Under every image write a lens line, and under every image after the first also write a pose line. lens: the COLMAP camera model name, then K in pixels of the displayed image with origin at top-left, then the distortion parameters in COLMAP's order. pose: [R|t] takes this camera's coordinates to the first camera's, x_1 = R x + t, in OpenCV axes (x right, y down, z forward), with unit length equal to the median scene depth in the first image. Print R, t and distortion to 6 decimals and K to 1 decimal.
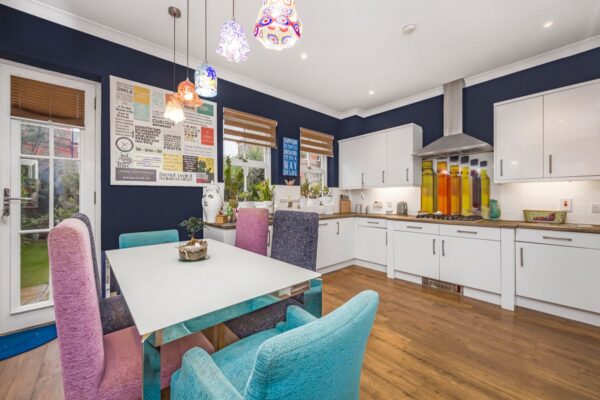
lens RADIAL K [[241.3, 0, 291.1], [0, 241.3, 196.4], [0, 0, 1]] dist [0.001845, 0.000039]
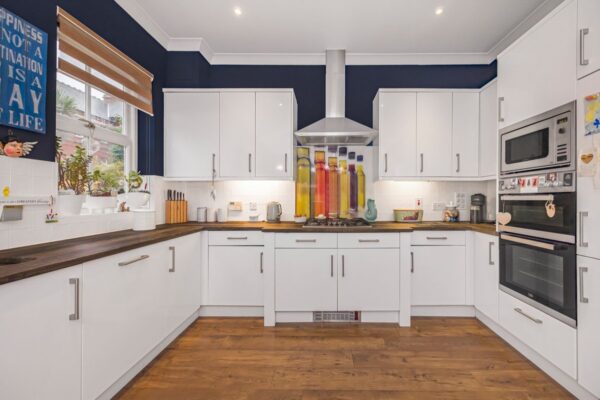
lens RADIAL K [[241.3, 0, 313.0], [0, 241.3, 199.0], [0, 0, 1]] dist [0.001845, 0.000039]
pose [[0.670764, 0.001058, 0.741670, 0.030365], [-0.007928, 0.999952, 0.005744, 0.009655], [-0.741629, -0.009733, 0.670740, 0.529615]]
